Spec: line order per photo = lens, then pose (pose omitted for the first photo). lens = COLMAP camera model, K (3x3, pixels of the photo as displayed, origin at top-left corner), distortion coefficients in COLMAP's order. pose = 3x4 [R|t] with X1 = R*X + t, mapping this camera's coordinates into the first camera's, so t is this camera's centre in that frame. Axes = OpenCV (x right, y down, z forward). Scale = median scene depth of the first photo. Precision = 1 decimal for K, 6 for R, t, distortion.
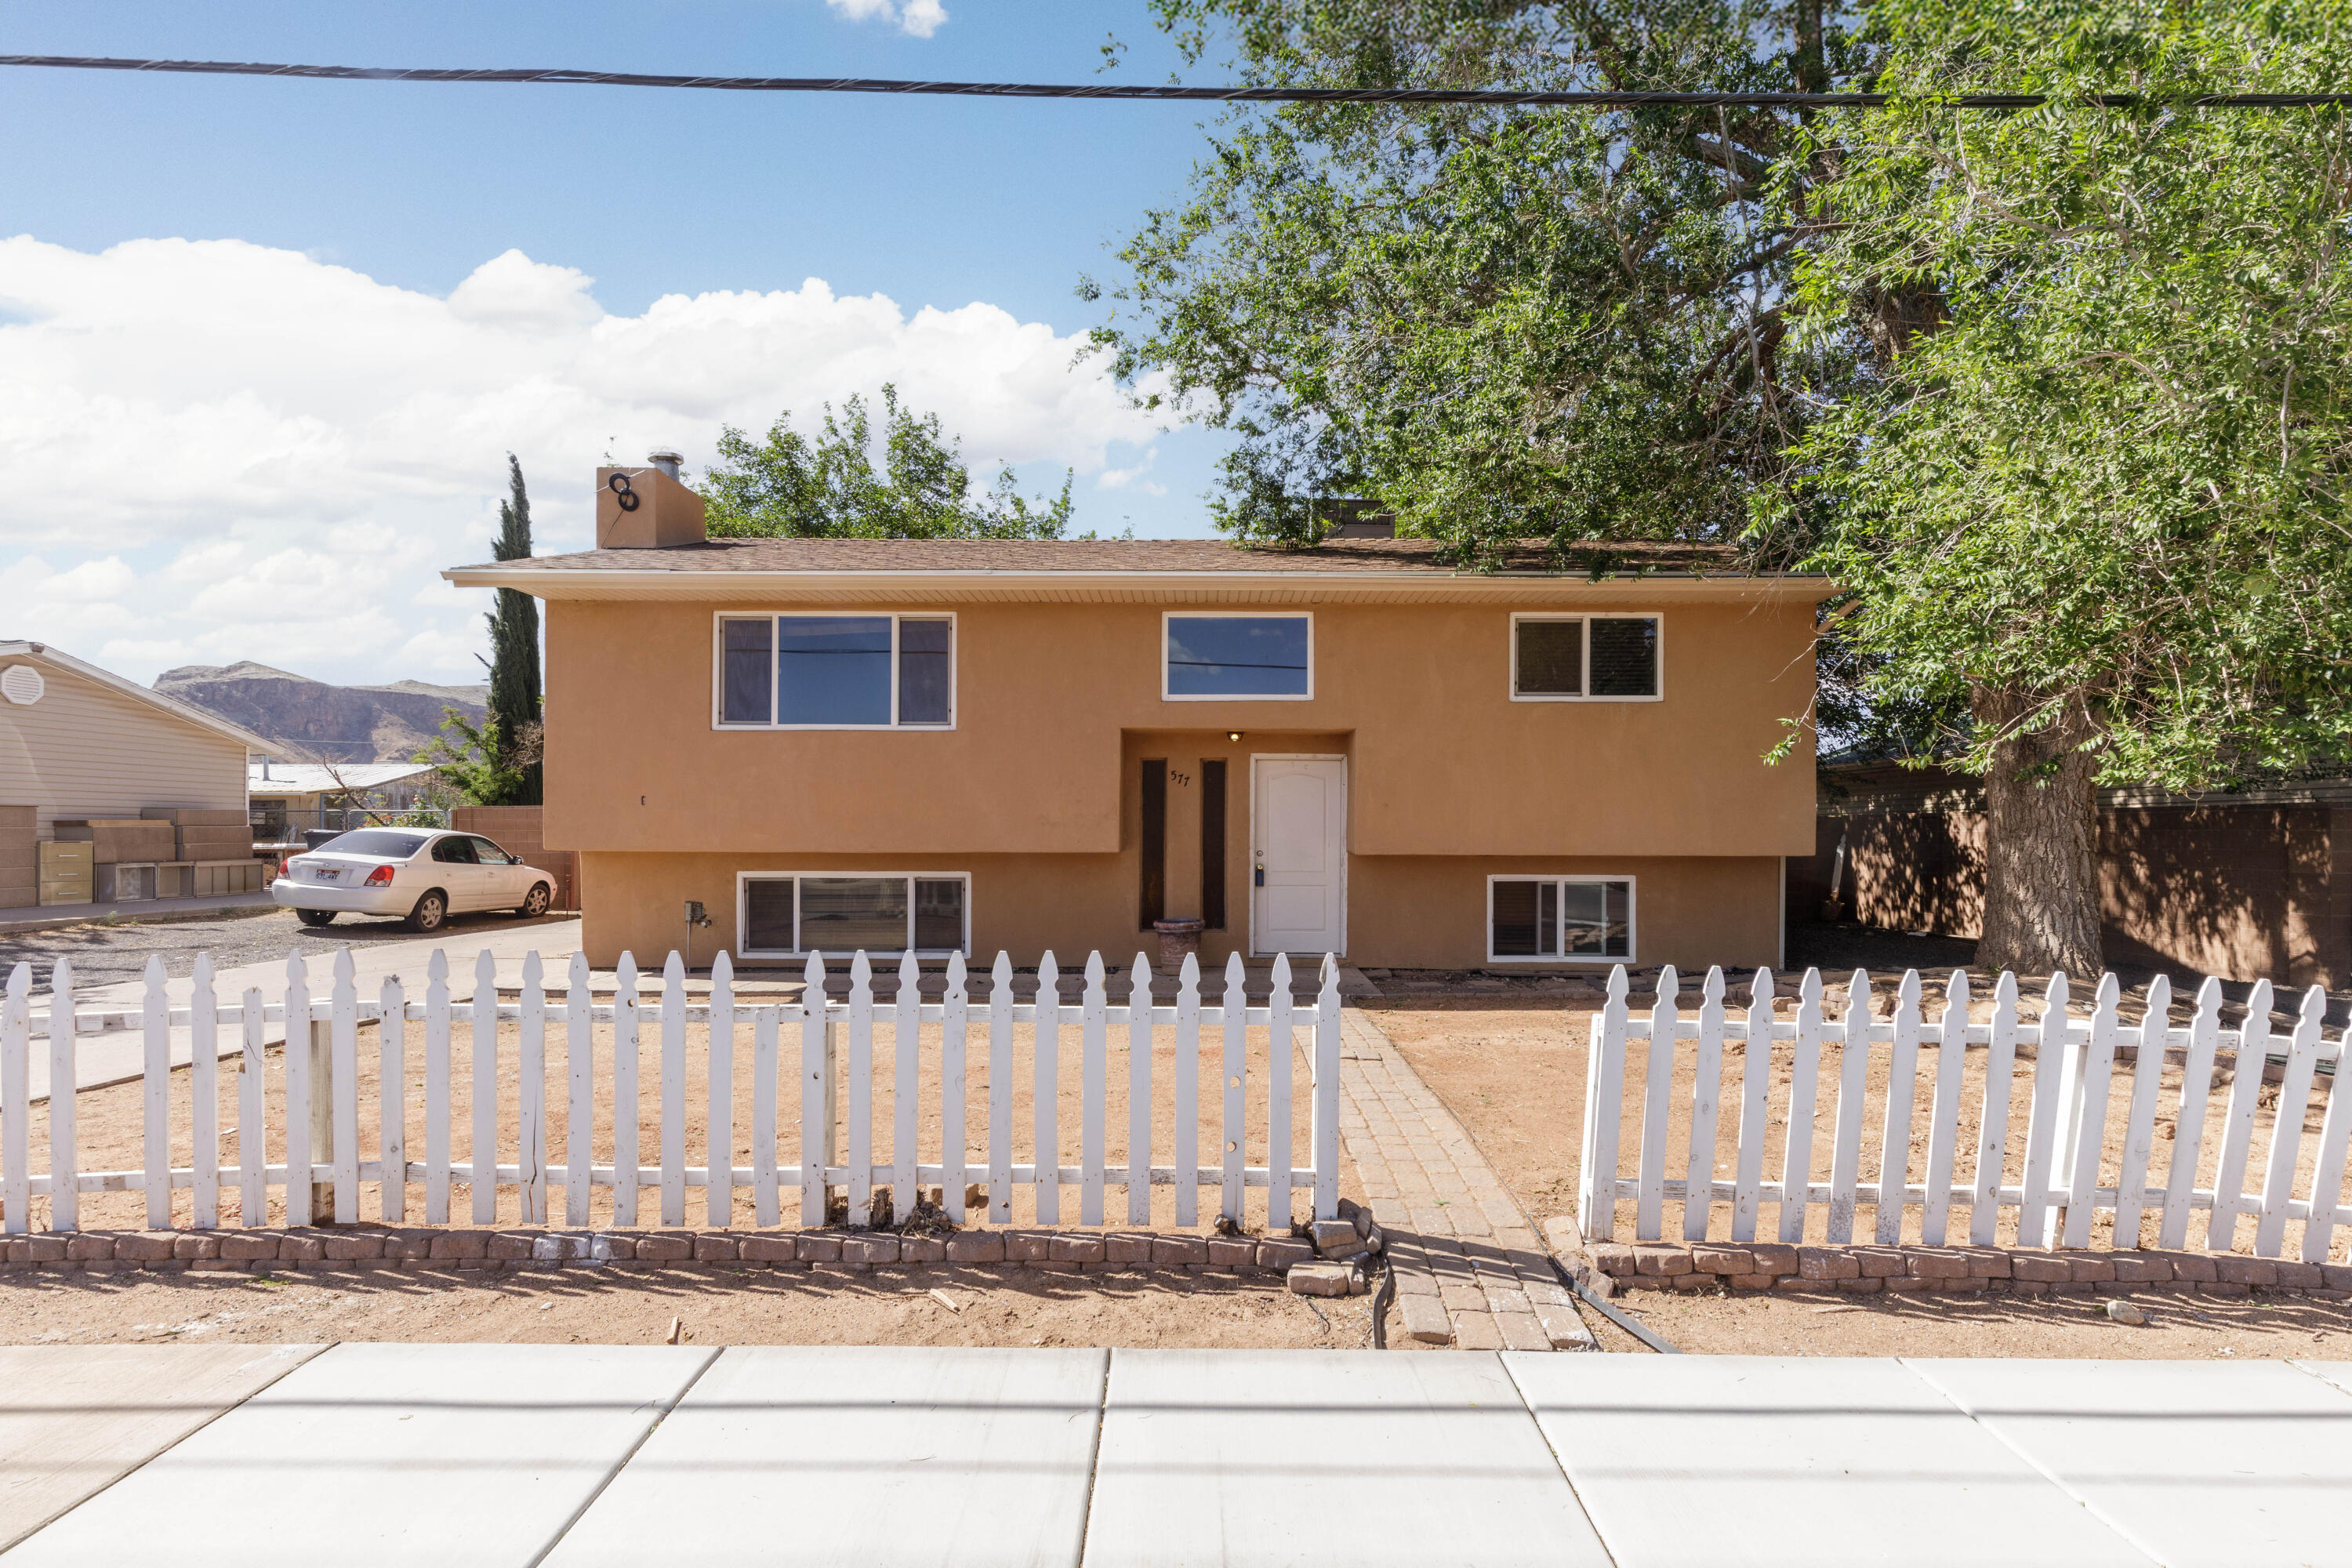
lens RADIAL K [[1057.6, 0, 1176.0], [0, 1057.6, 784.0], [0, 0, 1]] dist [0.002330, -0.000672]
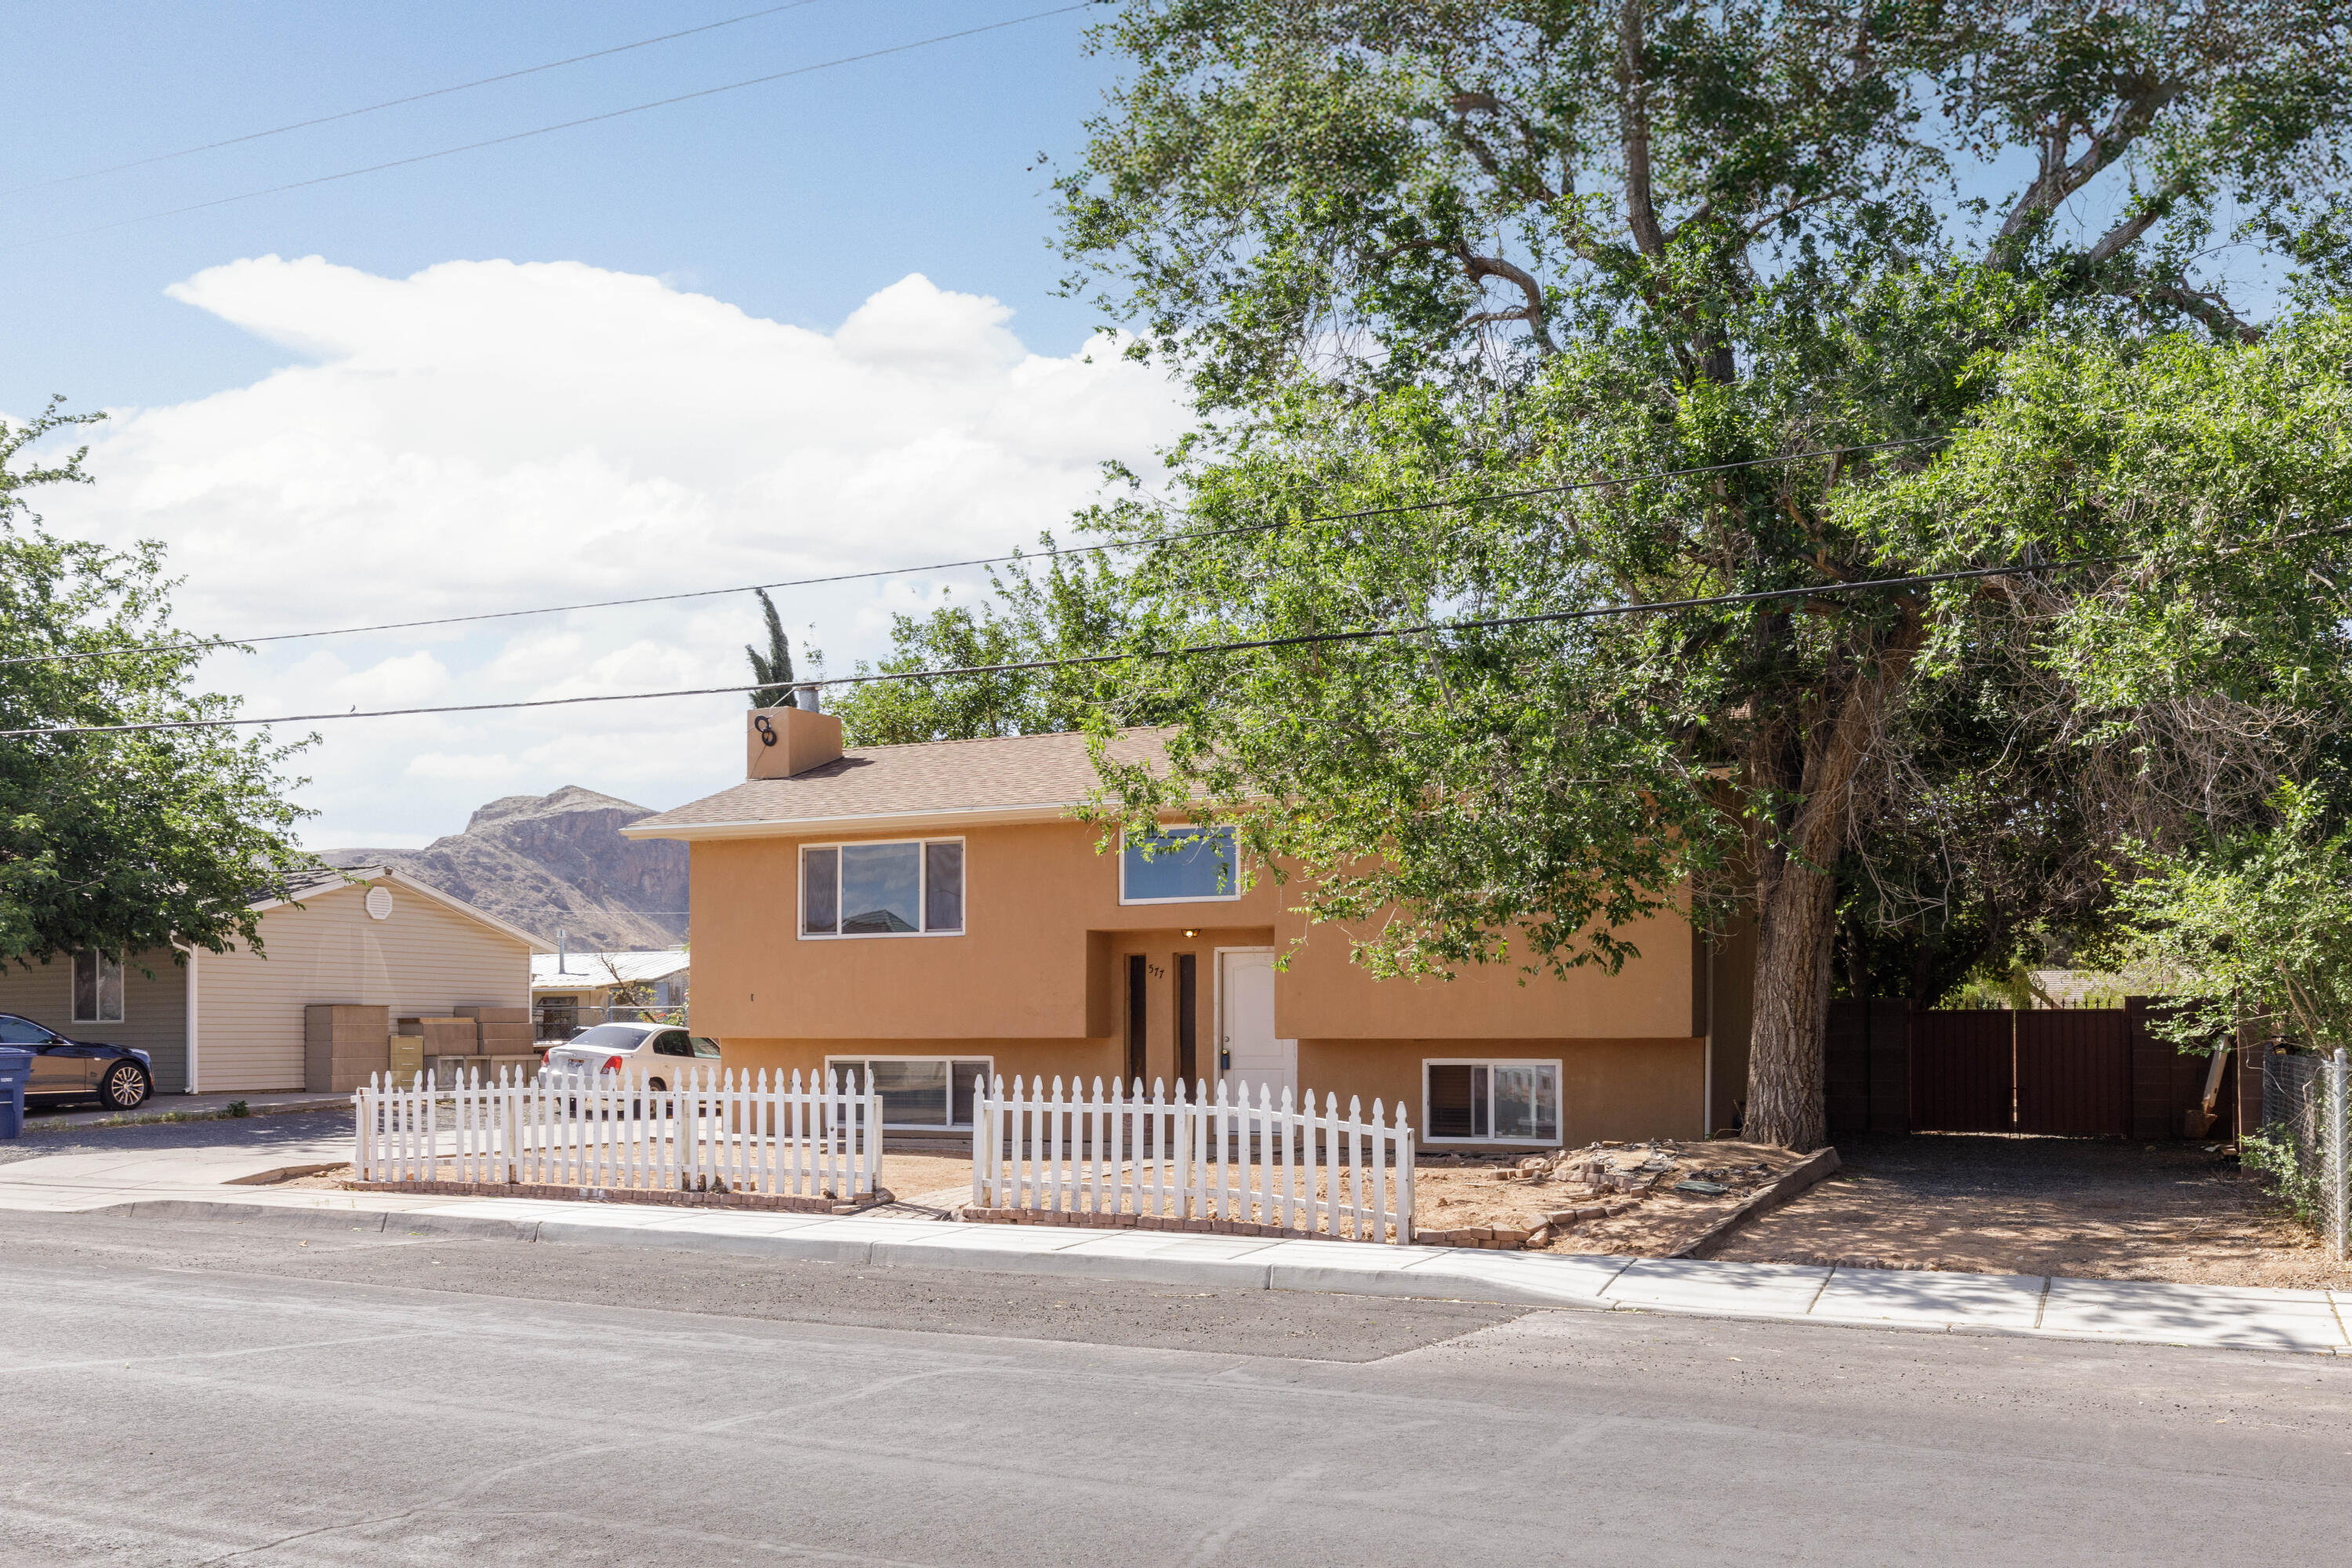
lens RADIAL K [[2210.3, 0, 1176.0], [0, 2210.3, 784.0], [0, 0, 1]] dist [-0.018112, -0.006997]
pose [[0.896723, -0.054375, -0.439238, 1.040477], [0.023189, 0.996833, -0.076062, -0.024024], [0.441983, 0.058021, 0.895145, -1.067484]]
